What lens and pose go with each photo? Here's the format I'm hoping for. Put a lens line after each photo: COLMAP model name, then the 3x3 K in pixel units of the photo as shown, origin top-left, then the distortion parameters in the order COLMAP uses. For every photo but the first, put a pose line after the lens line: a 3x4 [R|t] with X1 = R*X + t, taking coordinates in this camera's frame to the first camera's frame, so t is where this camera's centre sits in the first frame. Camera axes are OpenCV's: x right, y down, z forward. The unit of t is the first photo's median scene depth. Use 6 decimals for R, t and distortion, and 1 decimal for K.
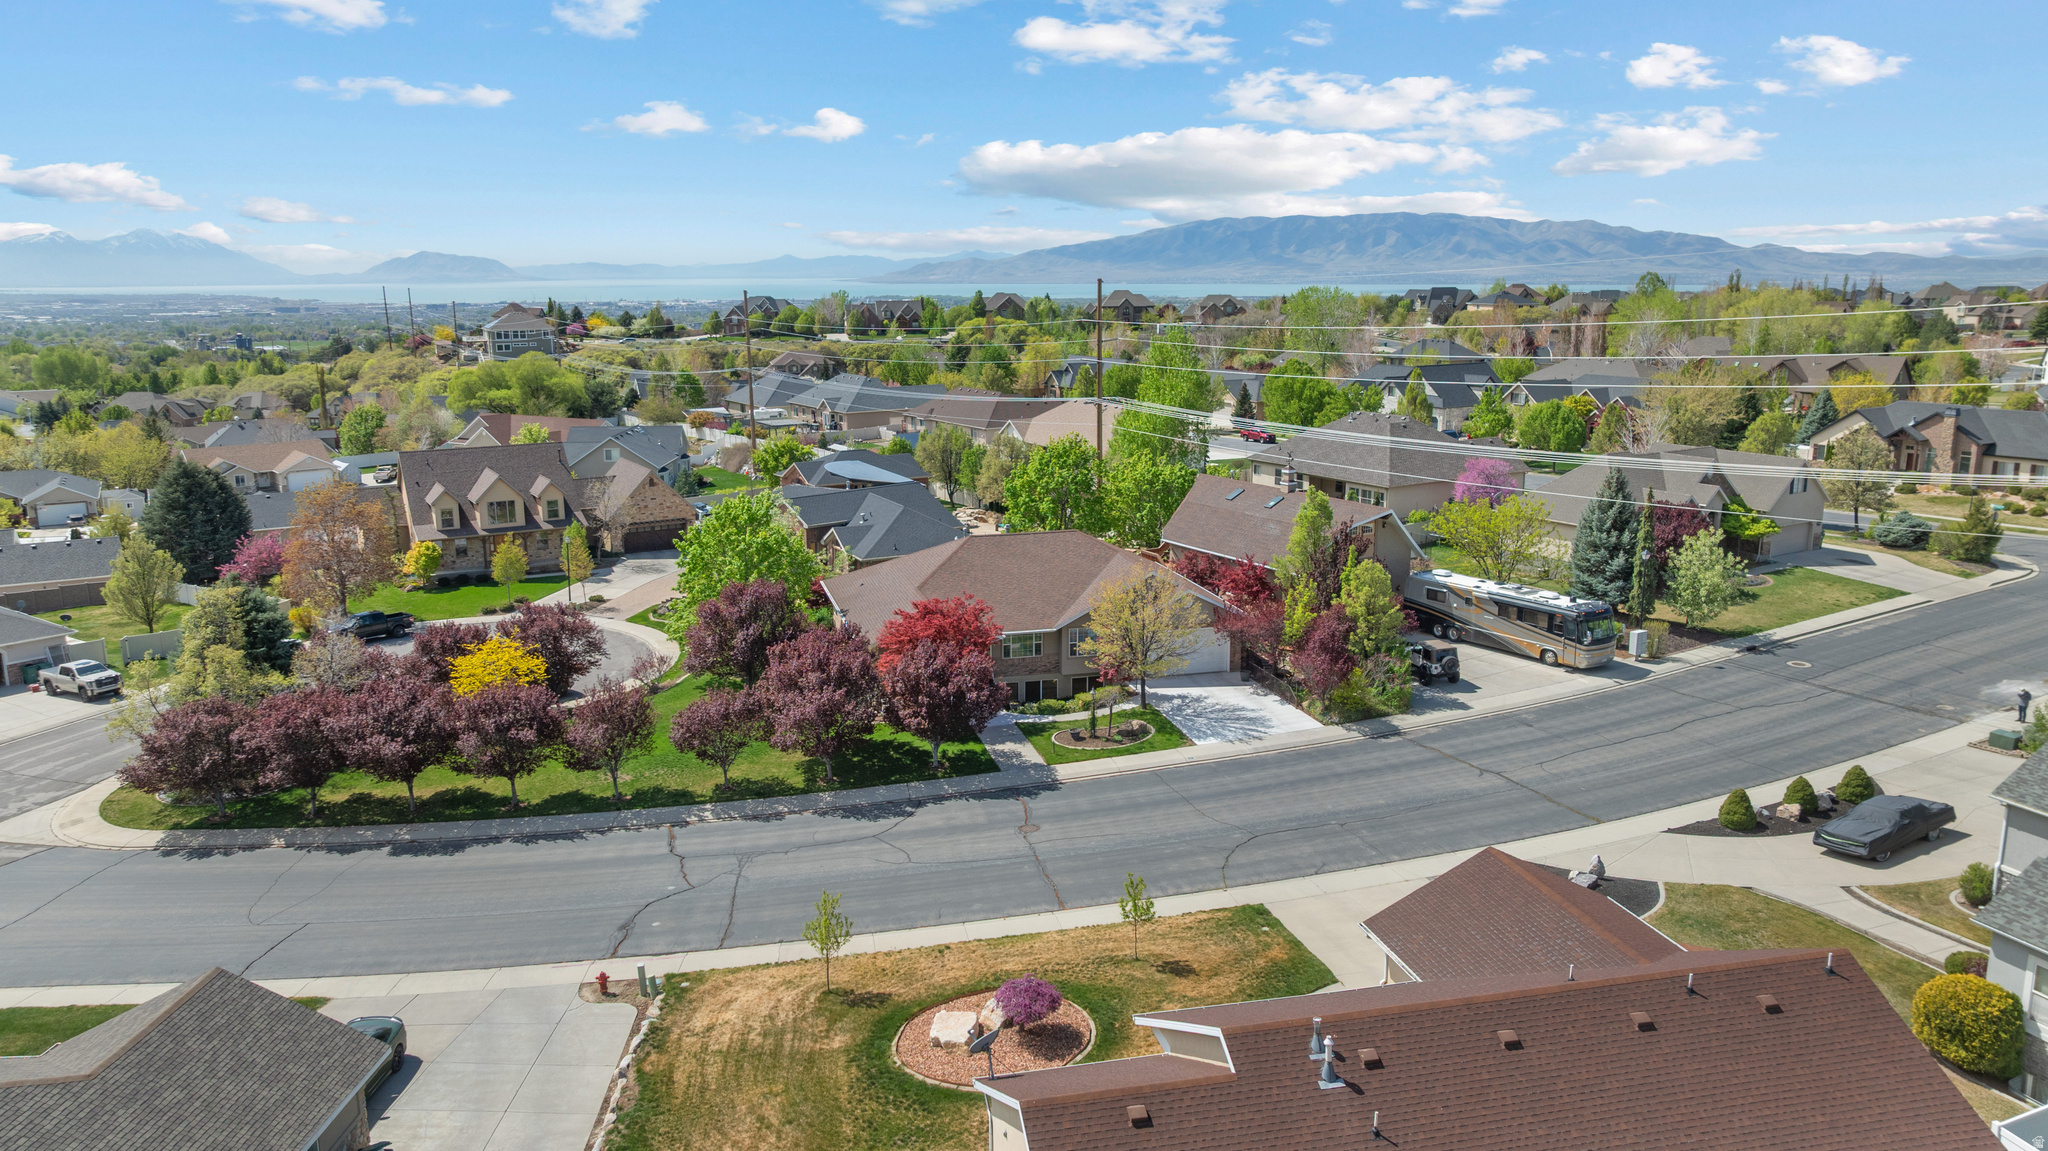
lens RADIAL K [[1445.1, 0, 1025.4], [0, 1445.1, 573.0], [0, 0, 1]] dist [-0.018704, 0.002789]
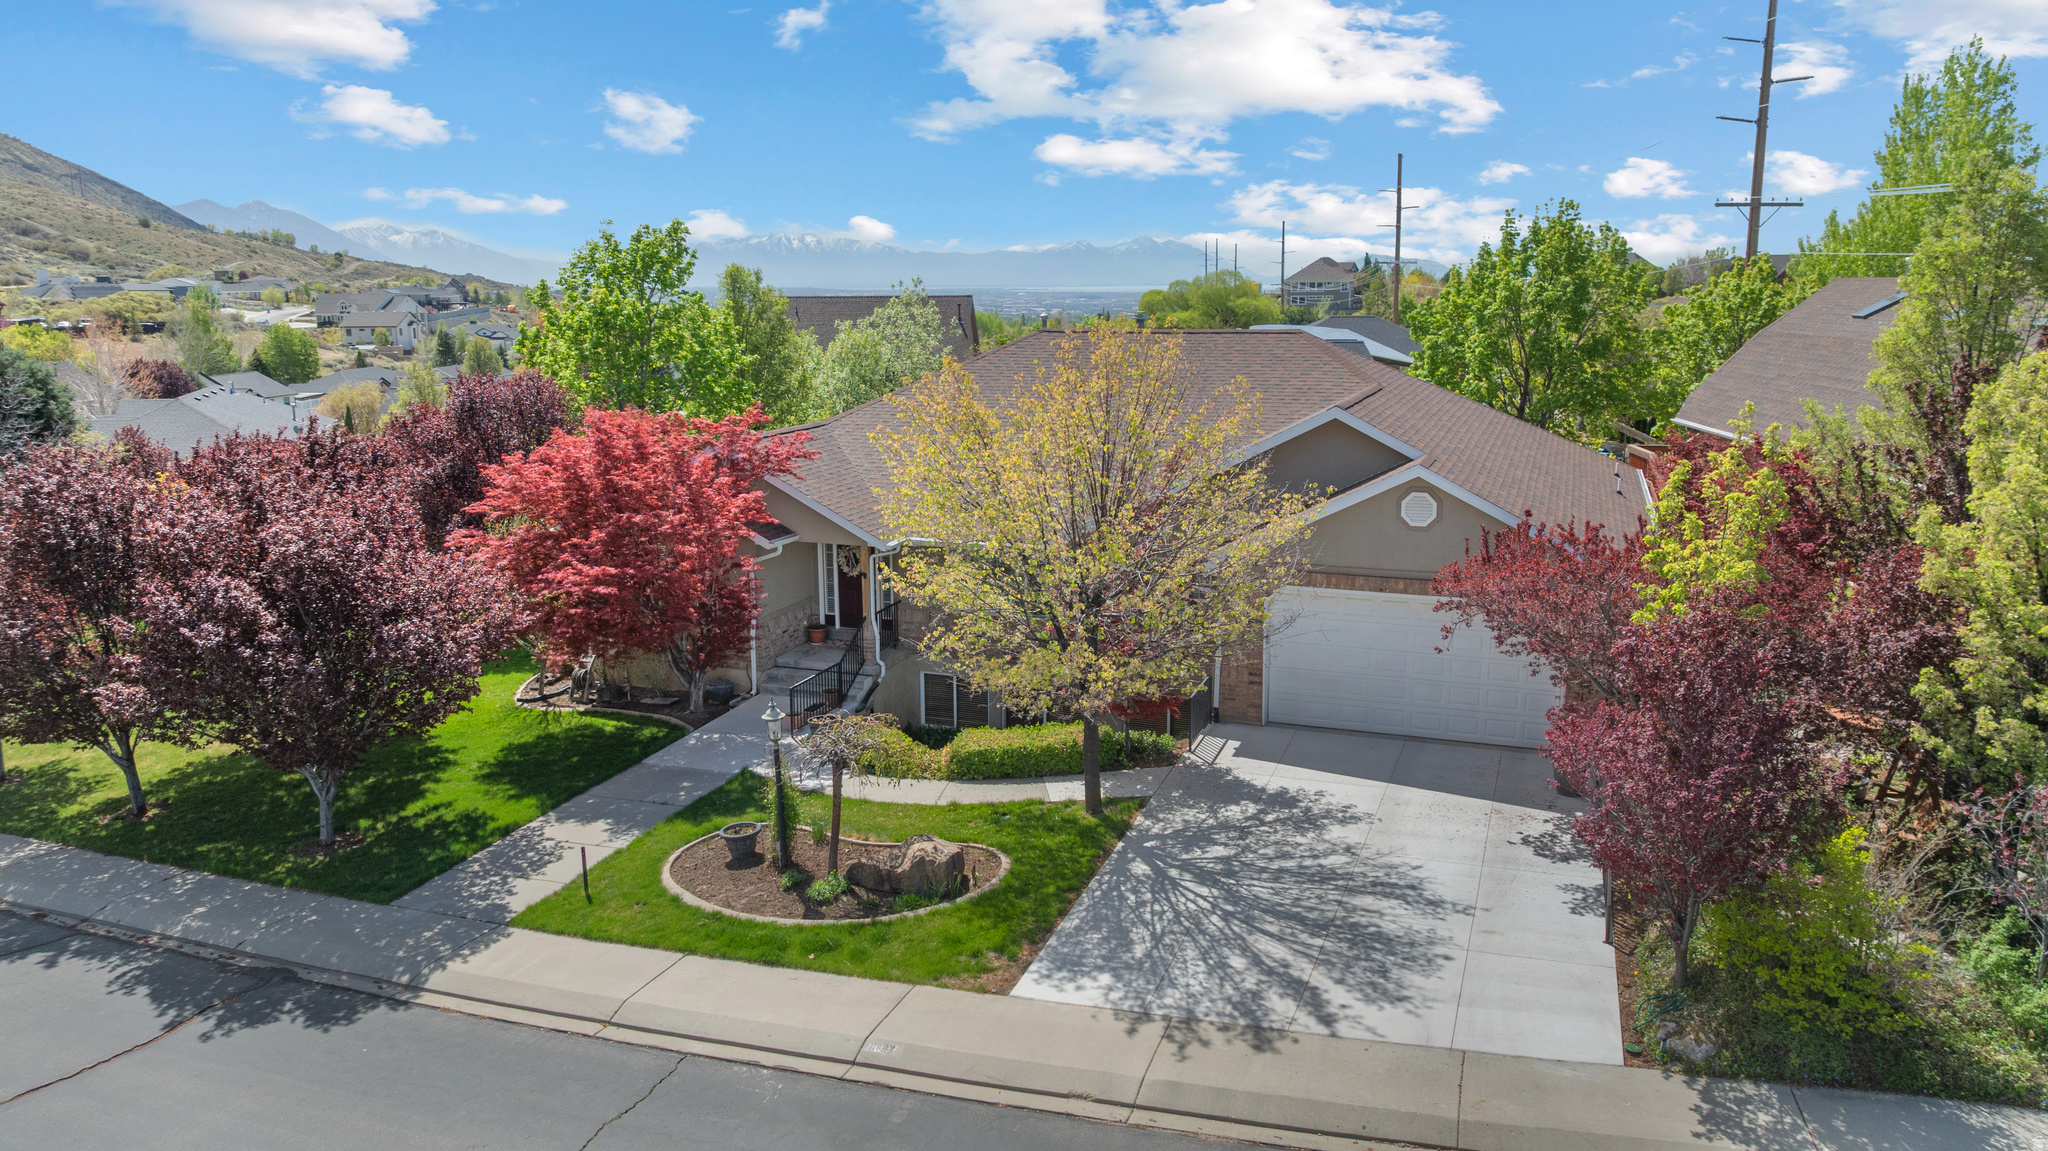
lens RADIAL K [[1445.1, 0, 1025.4], [0, 1445.1, 573.0], [0, 0, 1]] dist [-0.018704, 0.002789]
pose [[0.814326, 0.116502, -0.568596, 0.222591], [-0.117767, 0.992435, 0.034682, 0.033262], [0.568335, 0.038719, 0.821886, 0.694069]]
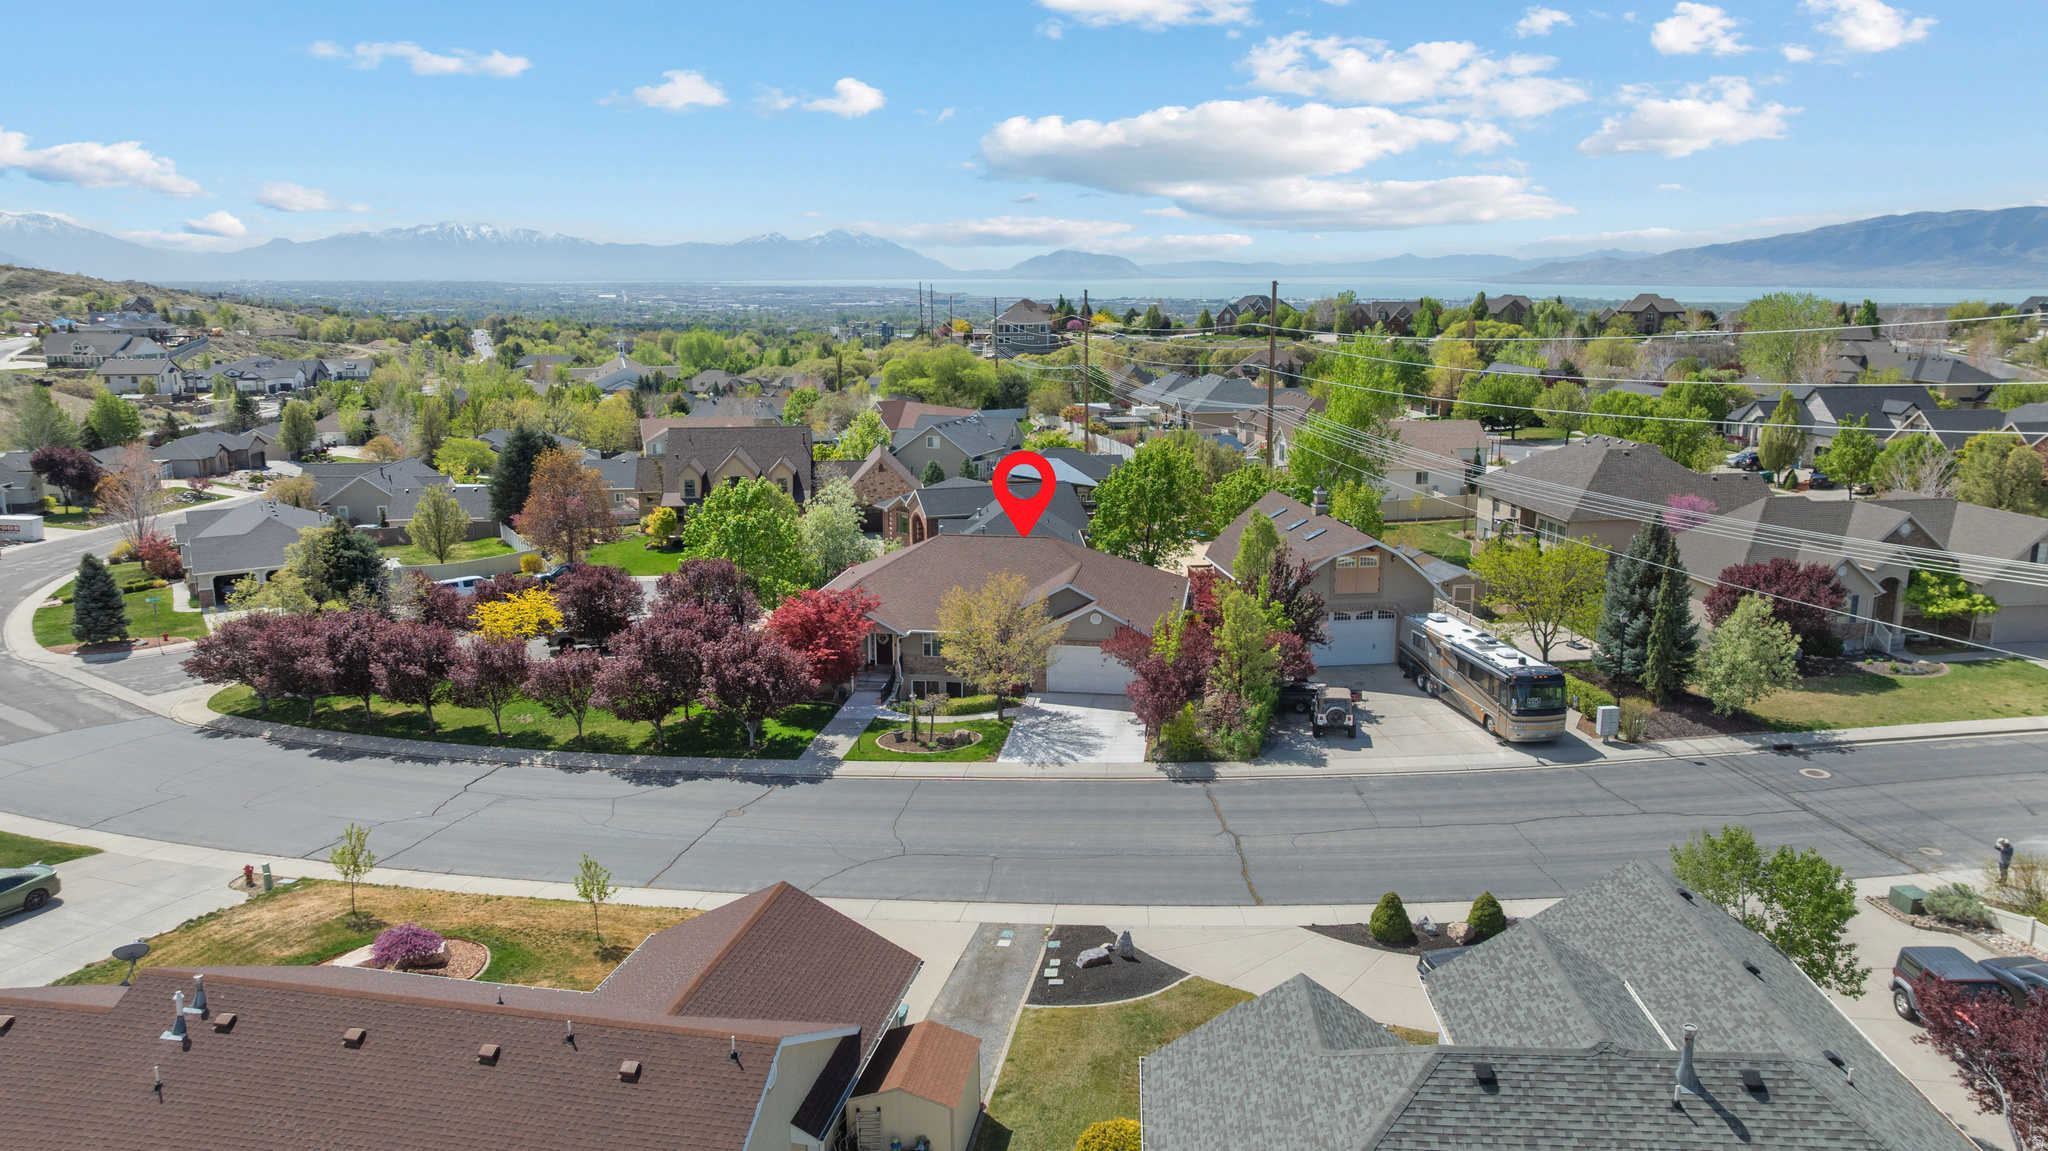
lens RADIAL K [[1447.2, 0, 1022.5], [0, 1447.2, 566.4], [0, 0, 1]] dist [-0.008906, -0.004888]
pose [[0.914816, 0.084655, -0.394899, 0.445220], [-0.086186, 0.996182, 0.013896, -0.023795], [0.394567, 0.021322, 0.918620, 0.094808]]
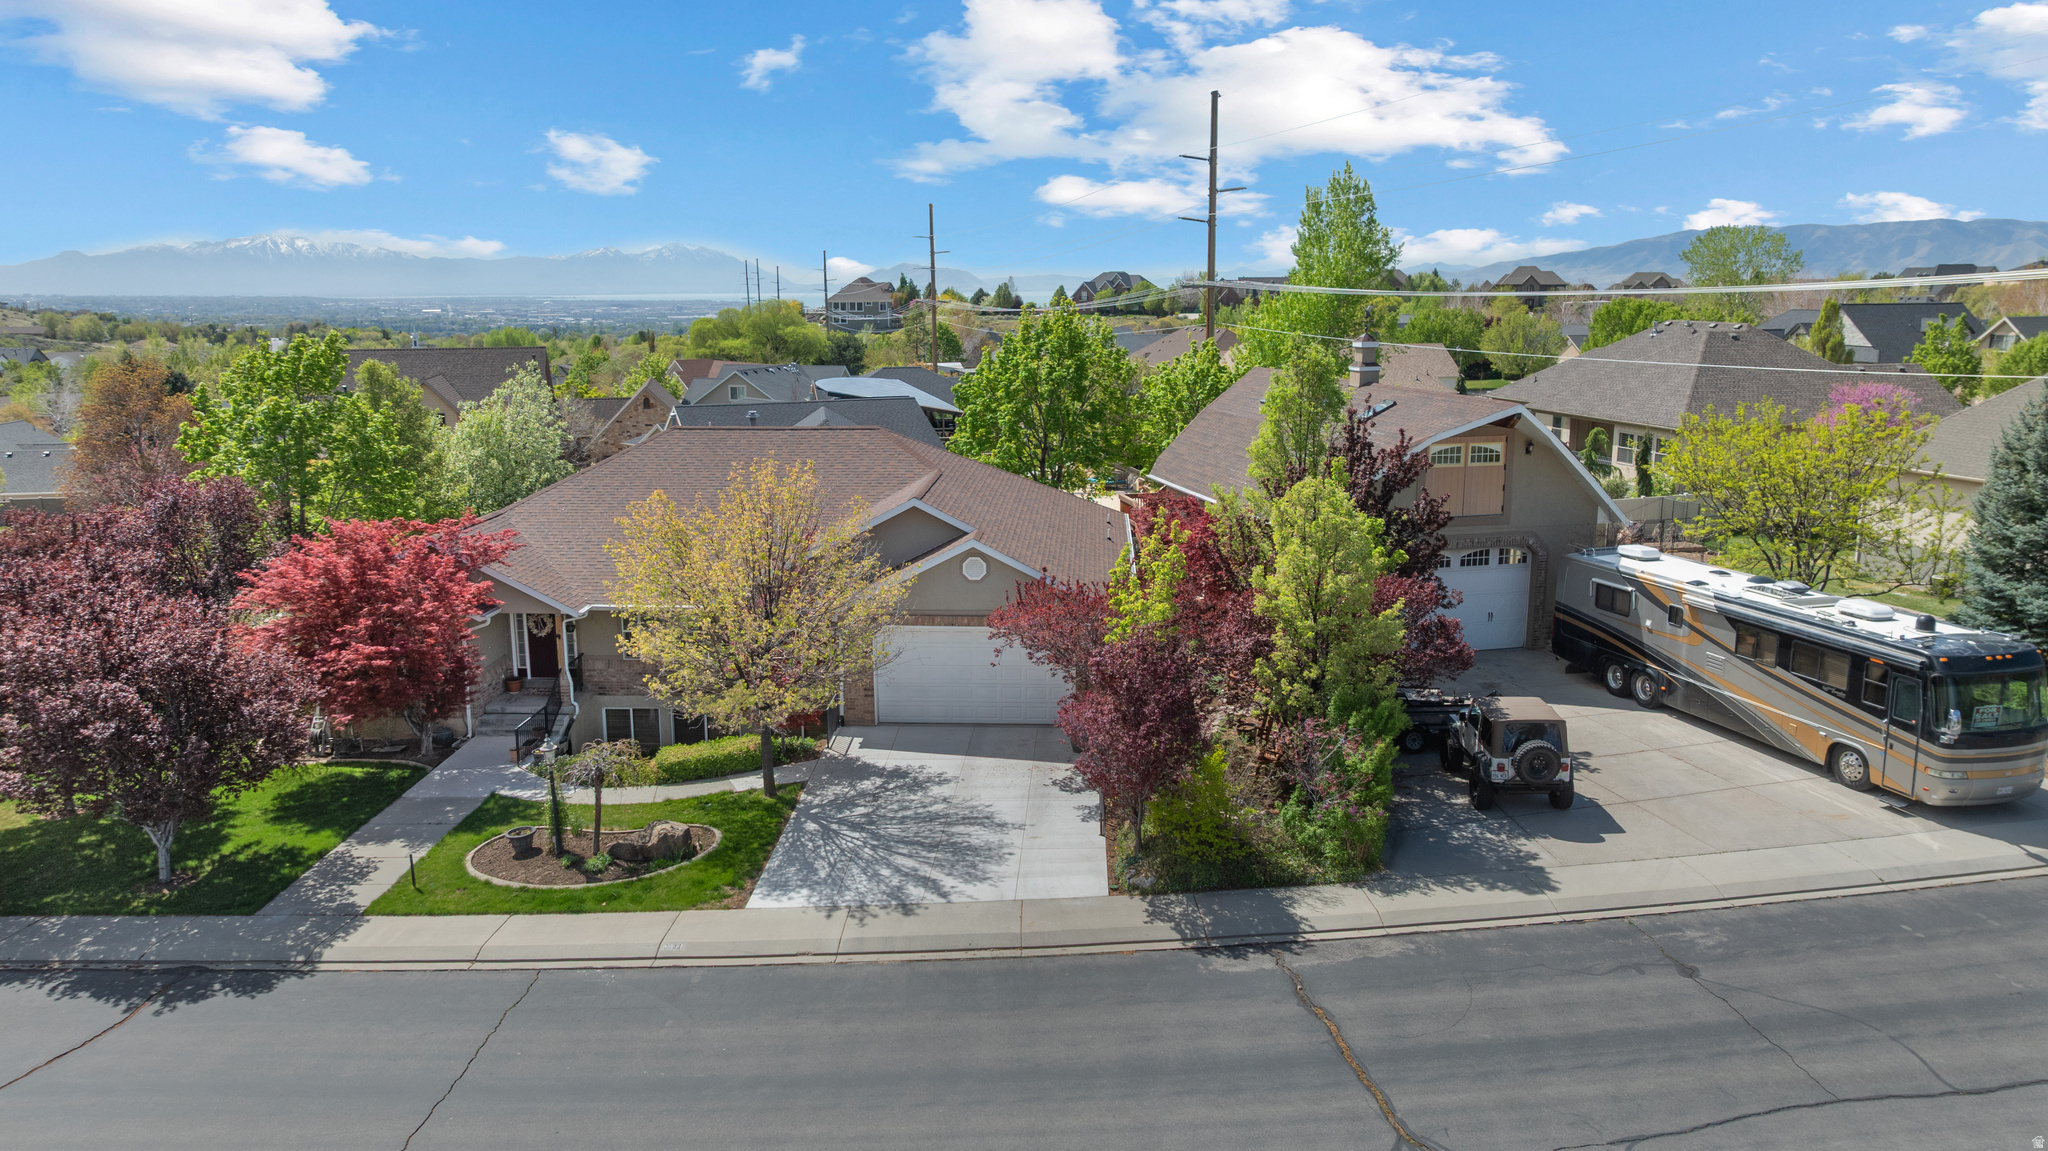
lens RADIAL K [[1449.1, 0, 1027.2], [0, 1449.1, 560.6], [0, 0, 1]] dist [-0.034733, 0.039702]
pose [[0.953678, 0.059497, -0.294888, 0.264287], [-0.064621, 0.997881, -0.007651, 0.020212], [0.293808, 0.026352, 0.955501, 0.563569]]
